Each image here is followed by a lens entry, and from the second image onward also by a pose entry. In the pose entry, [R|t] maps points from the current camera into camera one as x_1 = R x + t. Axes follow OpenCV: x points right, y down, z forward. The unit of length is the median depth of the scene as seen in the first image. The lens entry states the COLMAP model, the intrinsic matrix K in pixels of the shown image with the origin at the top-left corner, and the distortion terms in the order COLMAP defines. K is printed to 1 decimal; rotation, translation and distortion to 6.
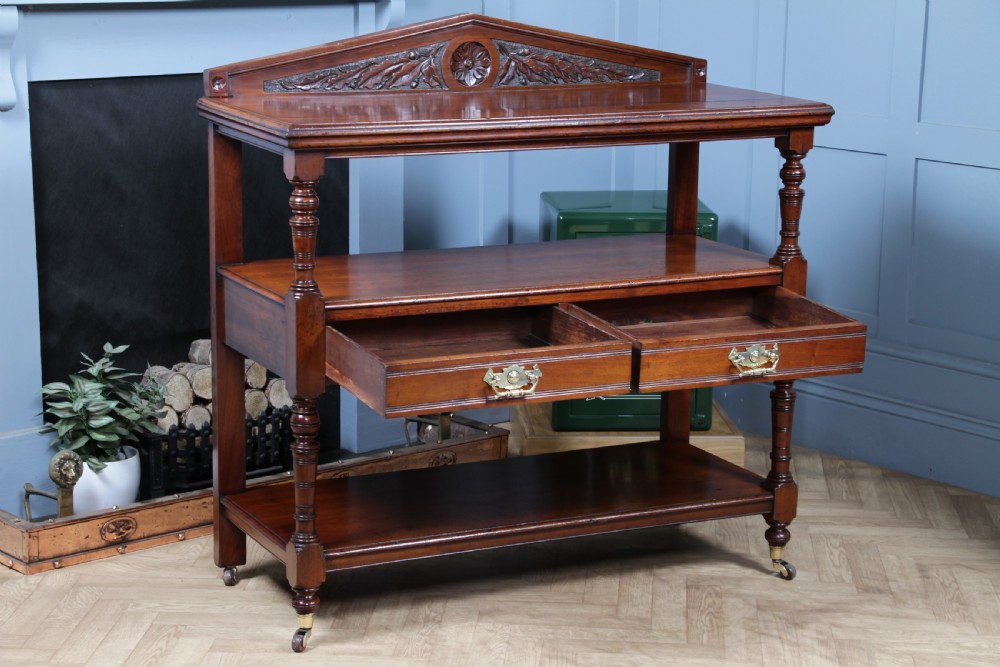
lens RADIAL K [[2160.1, 0, 503.1], [0, 2160.1, 331.4], [0, 0, 1]] dist [0.309437, 0.570741]
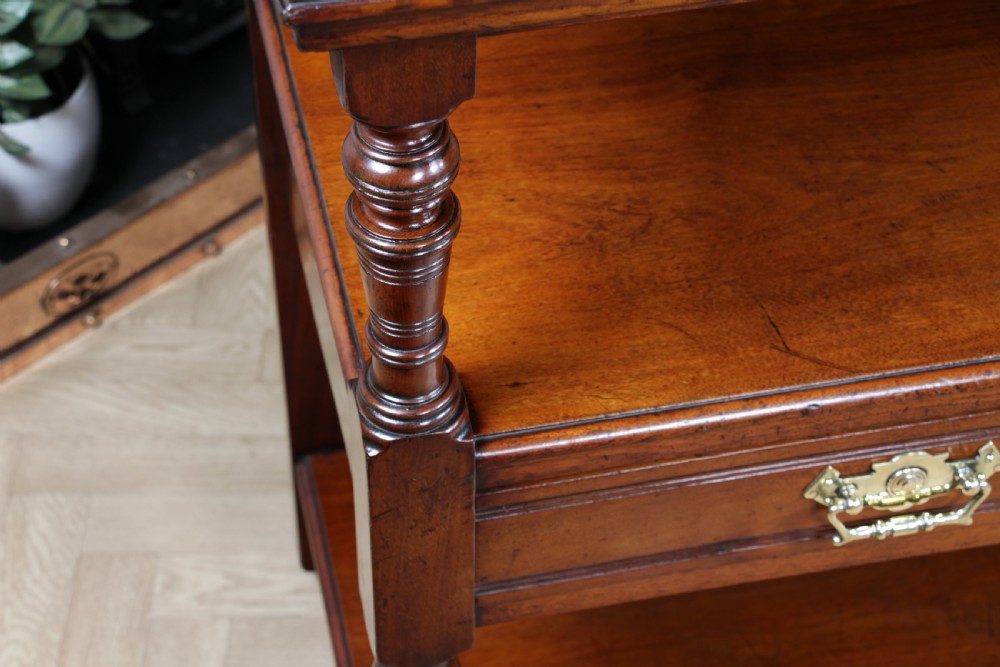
lens RADIAL K [[2160.1, 0, 503.1], [0, 2160.1, 331.4], [0, 0, 1]] dist [0.309437, 0.570741]
pose [[0.996976, -0.051277, 0.058384, -0.120325], [0.010681, 0.834659, 0.550663, -0.152609], [-0.076966, -0.548375, 0.832683, 0.638337]]
